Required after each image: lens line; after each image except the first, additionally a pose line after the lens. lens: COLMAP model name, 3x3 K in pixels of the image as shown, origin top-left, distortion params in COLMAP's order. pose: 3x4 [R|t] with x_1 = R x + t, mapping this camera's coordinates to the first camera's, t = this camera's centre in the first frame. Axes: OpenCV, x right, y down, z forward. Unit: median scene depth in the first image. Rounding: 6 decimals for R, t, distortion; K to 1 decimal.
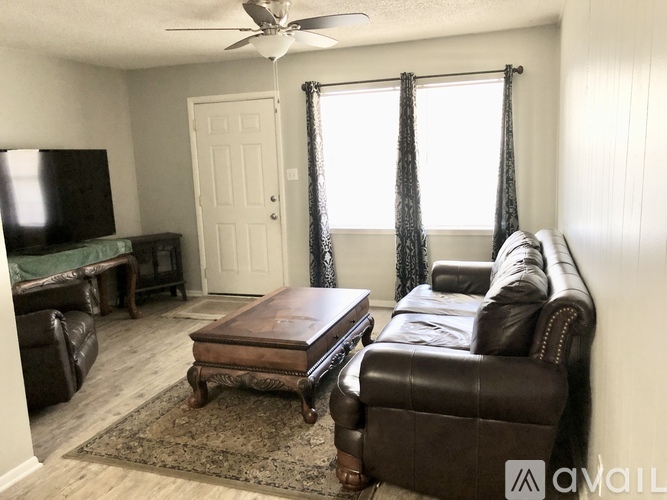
lens RADIAL K [[540.4, 0, 335.0], [0, 540.4, 251.7], [0, 0, 1]] dist [-0.009485, -0.001337]
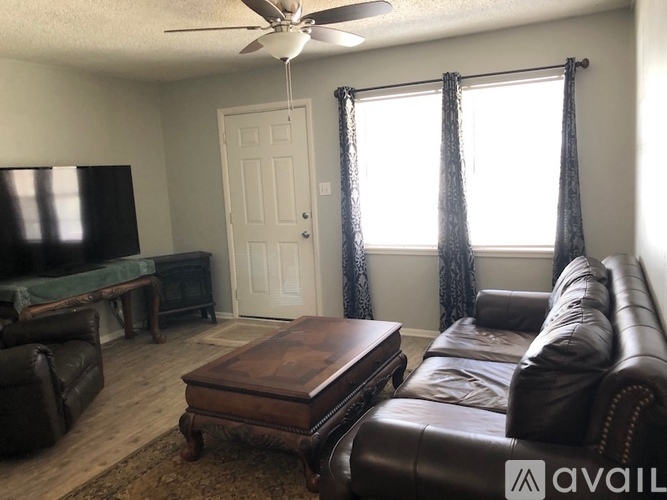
lens RADIAL K [[540.4, 0, 331.6], [0, 540.4, 247.7], [0, 0, 1]] dist [-0.009485, -0.001337]
pose [[0.991845, 0.002406, -0.127427, 0.059335], [-0.005959, 0.999604, -0.027503, -0.023137], [0.127310, 0.028038, 0.991467, 0.121860]]
